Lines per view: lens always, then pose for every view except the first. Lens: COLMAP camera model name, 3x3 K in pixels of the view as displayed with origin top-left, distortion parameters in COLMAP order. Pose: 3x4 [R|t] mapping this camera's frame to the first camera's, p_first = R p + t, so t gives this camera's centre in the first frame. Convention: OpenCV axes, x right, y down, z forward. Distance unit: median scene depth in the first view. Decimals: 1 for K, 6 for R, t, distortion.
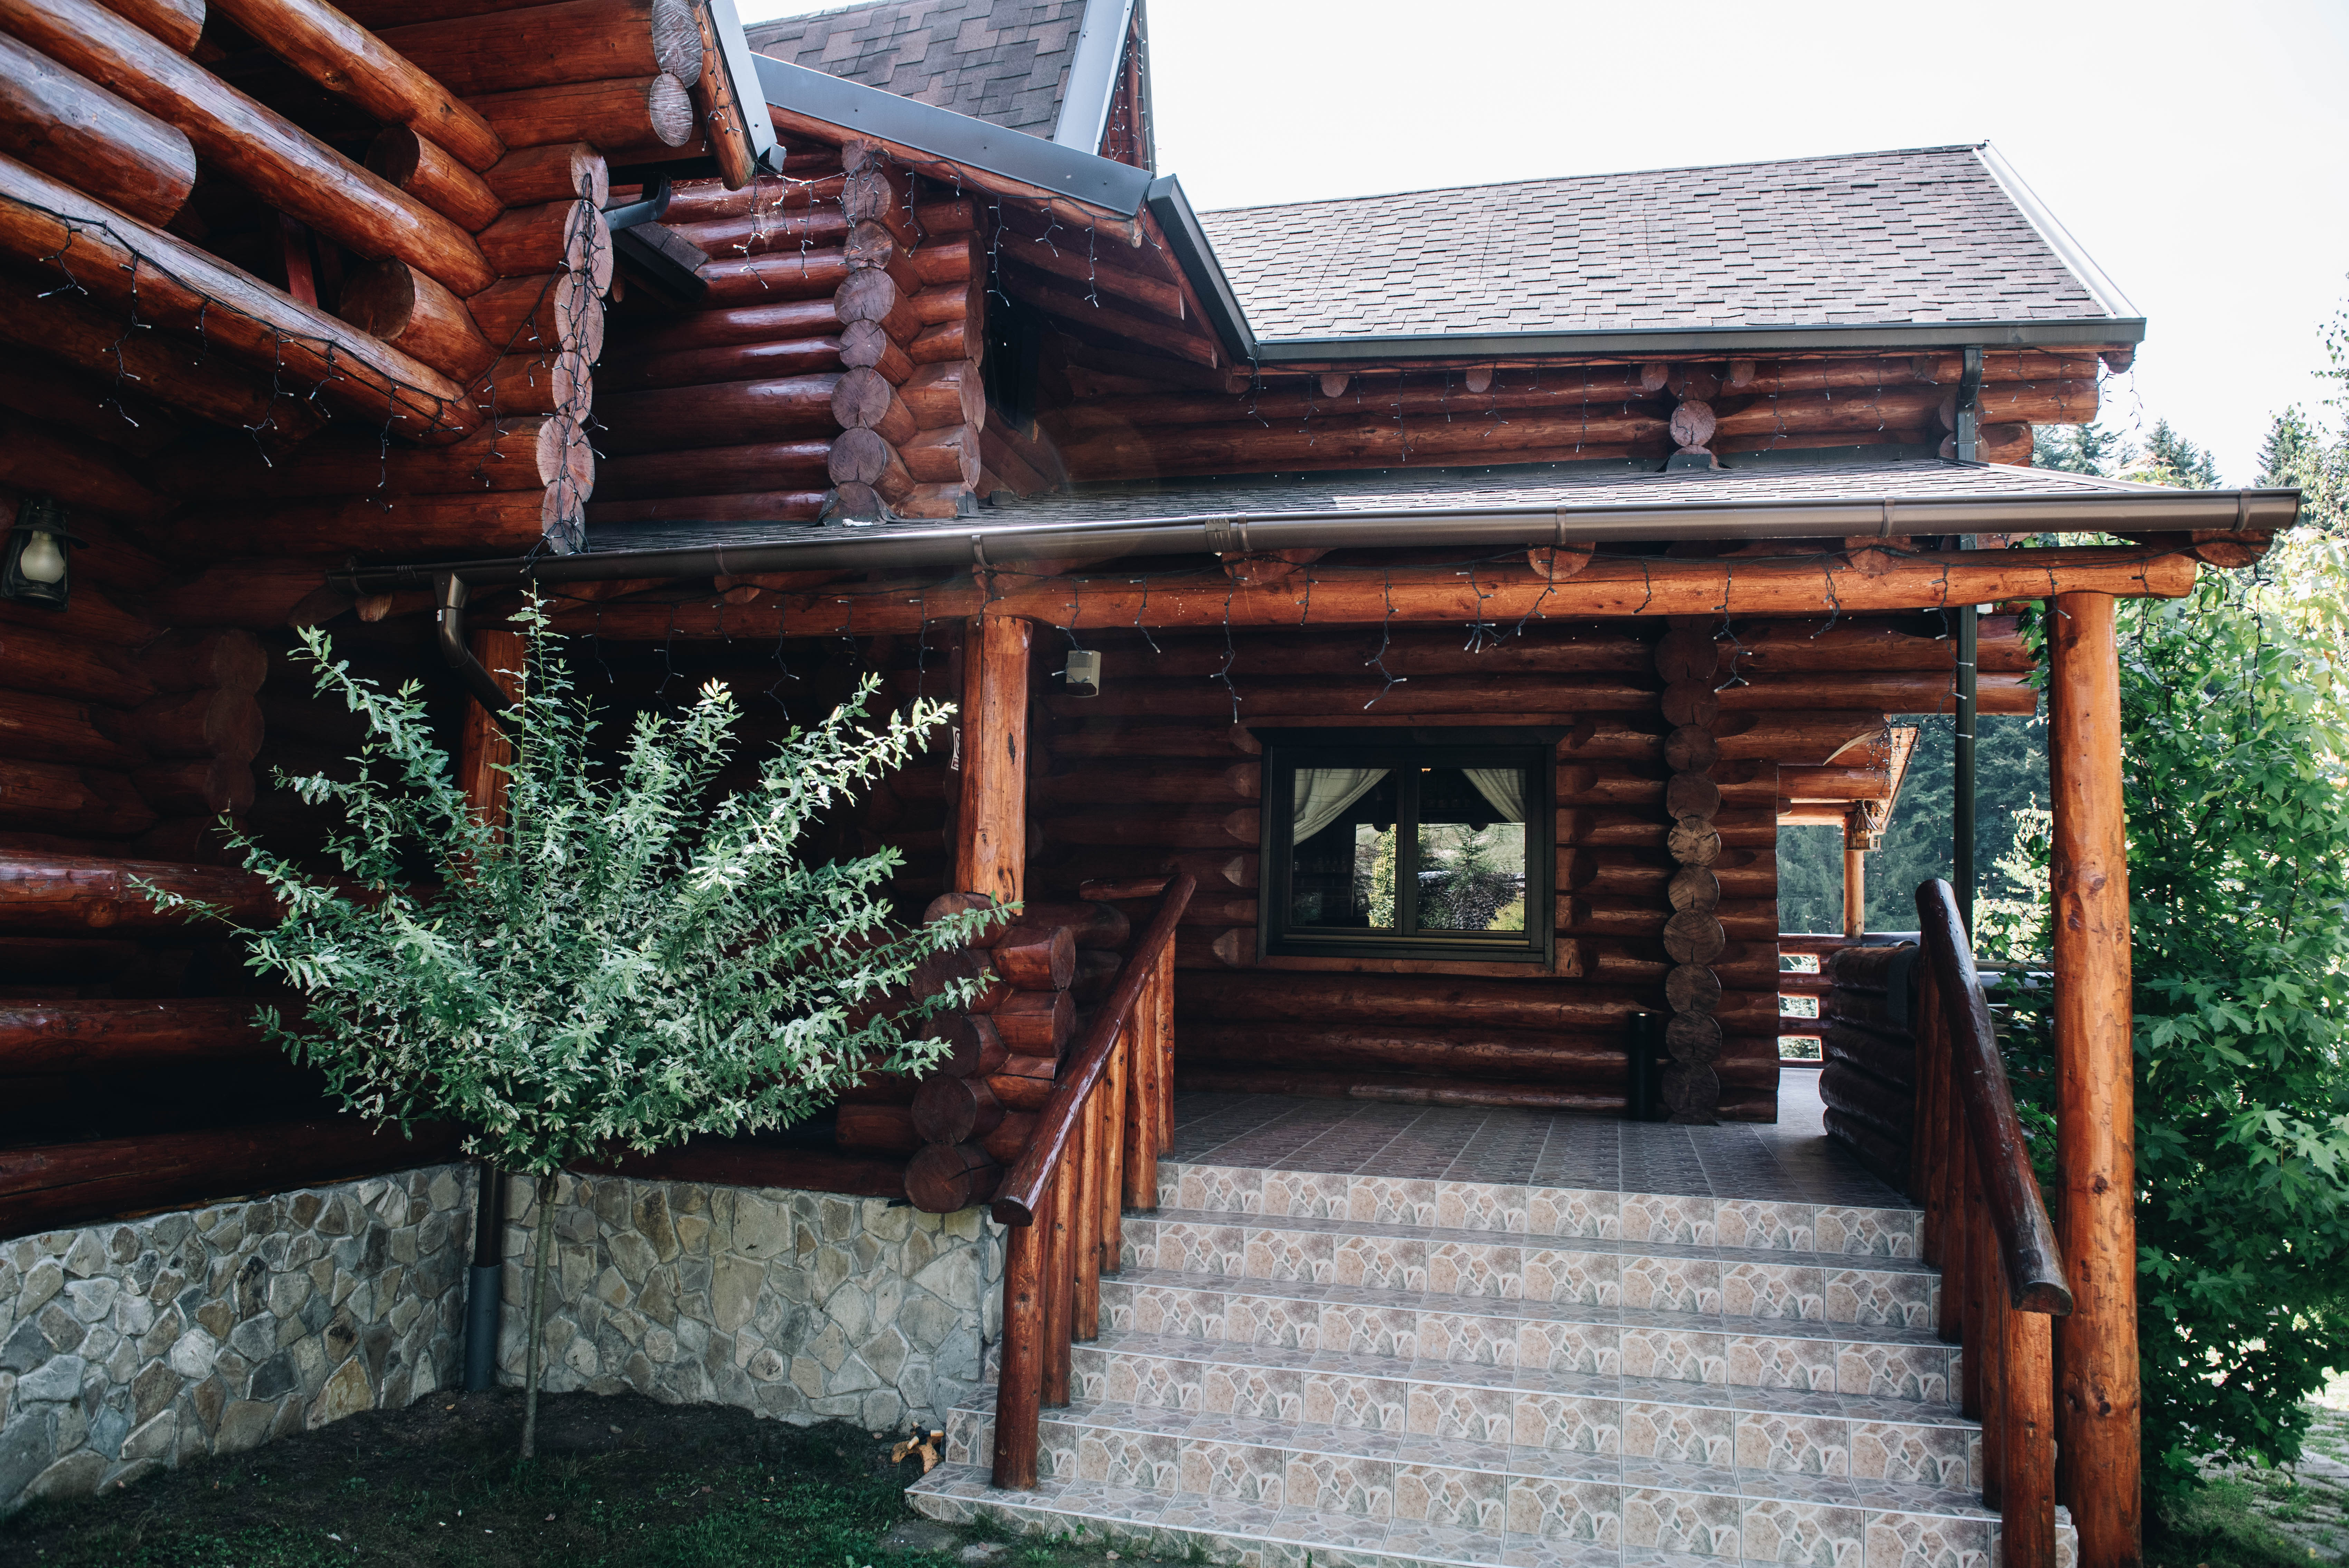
lens RADIAL K [[1670.5, 0, 1170.0], [0, 1670.5, 776.7], [0, 0, 1]] dist [-0.039142, -0.003242]
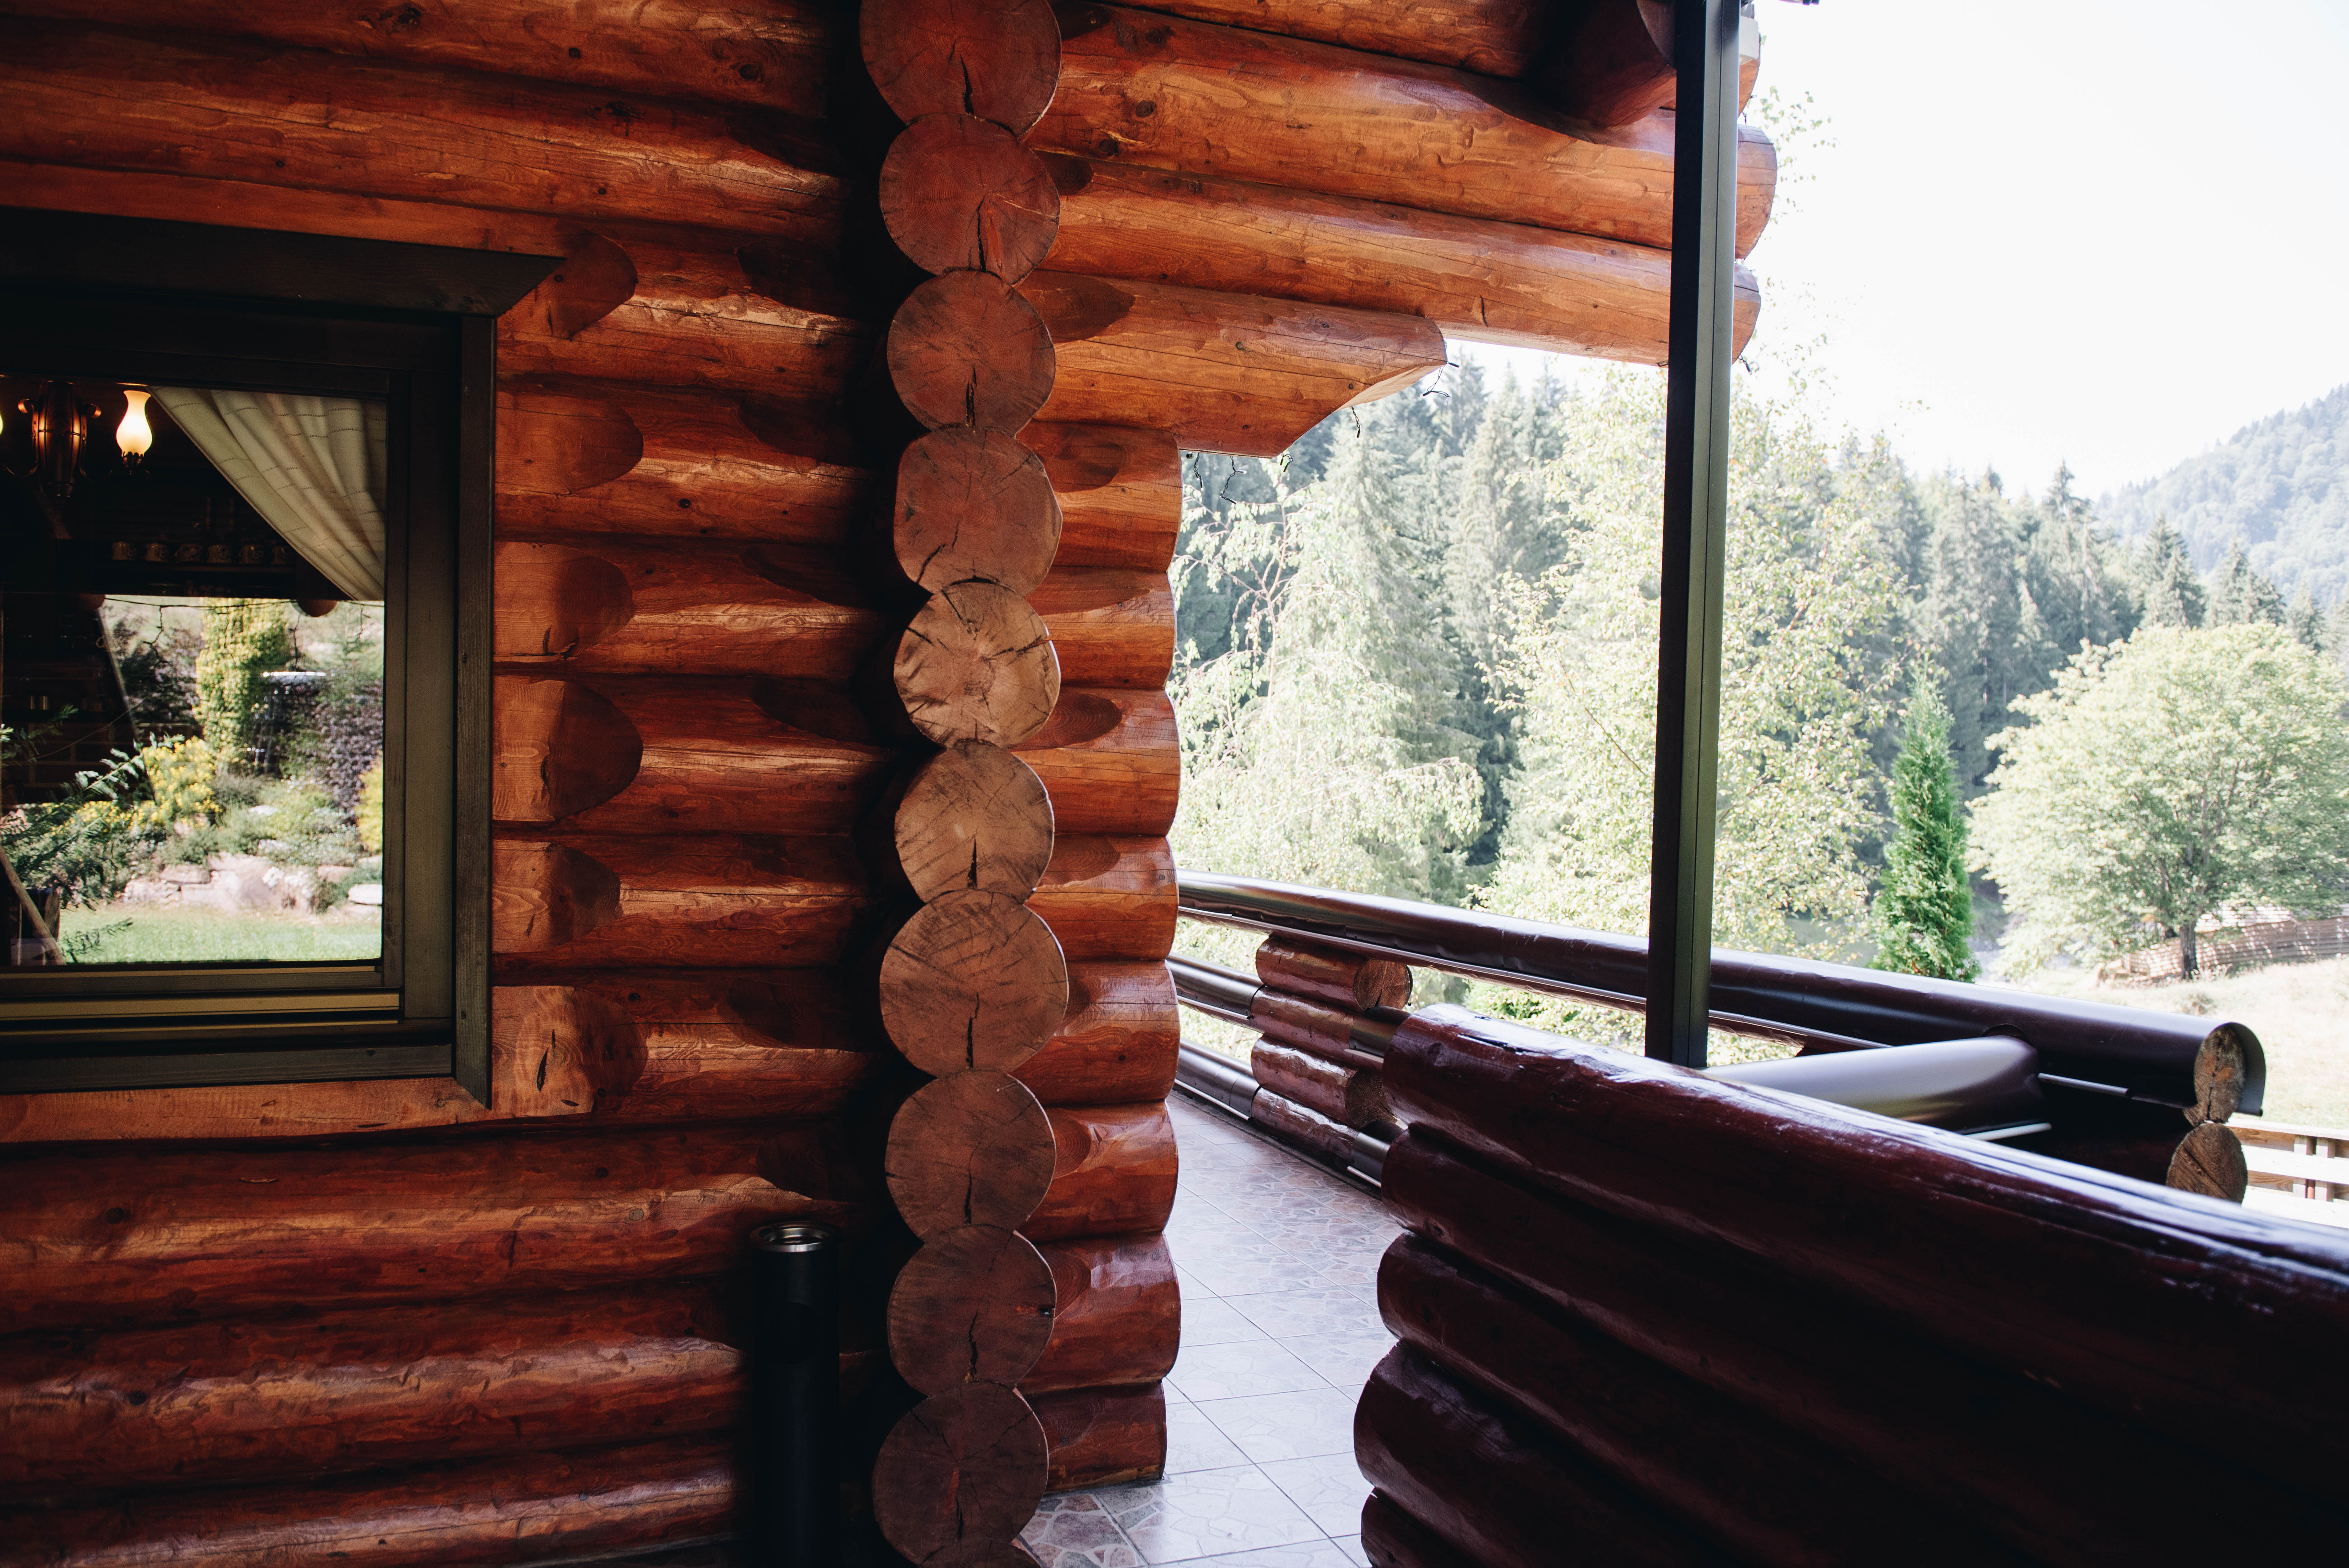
lens RADIAL K [[1670.5, 0, 1175.2], [0, 1670.5, 776.1], [0, 0, 1]] dist [-0.039142, -0.003242]
pose [[0.805687, -0.023695, 0.591868, 0.219964], [-0.048038, 0.993294, 0.105159, 0.033793], [-0.590391, -0.113157, 0.799146, 0.986448]]
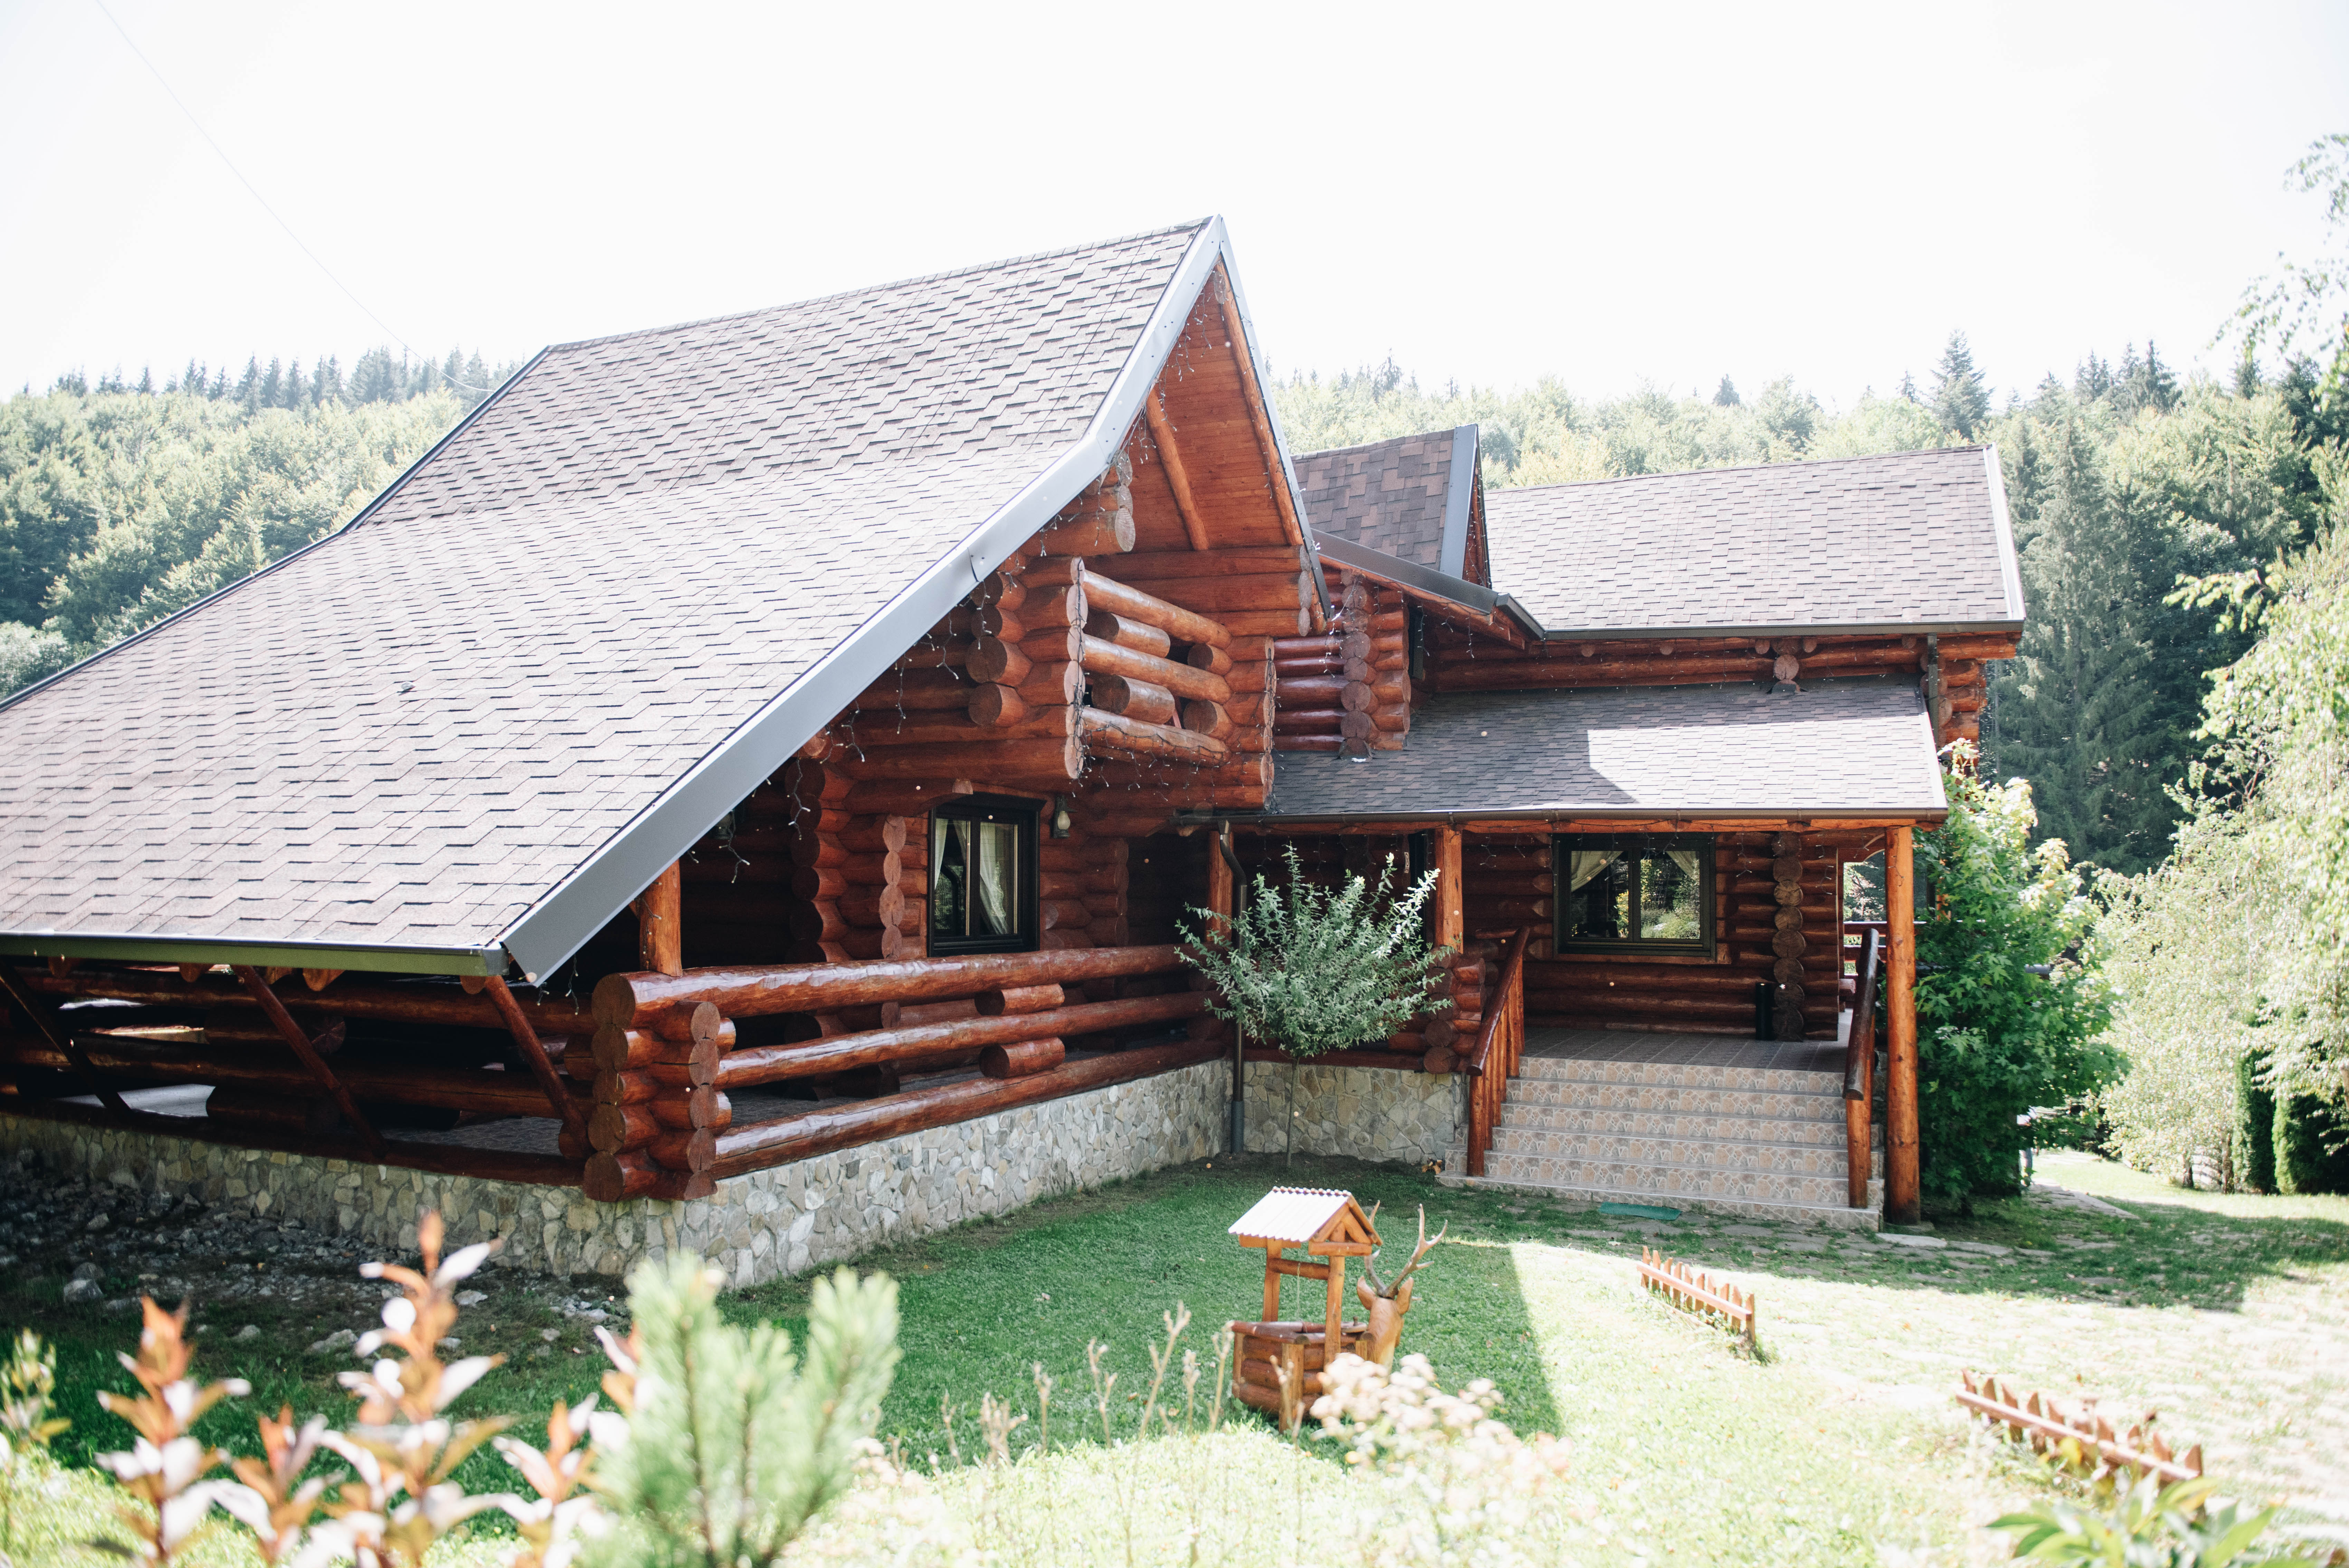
lens RADIAL K [[1670.5, 0, 1172.8], [0, 1670.5, 789.4], [0, 0, 1]] dist [-0.039142, -0.003242]
pose [[0.988580, -0.028934, -0.147891, -0.126703], [0.034971, 0.998651, 0.038385, -0.235859], [0.146580, -0.043119, 0.988259, -1.296319]]
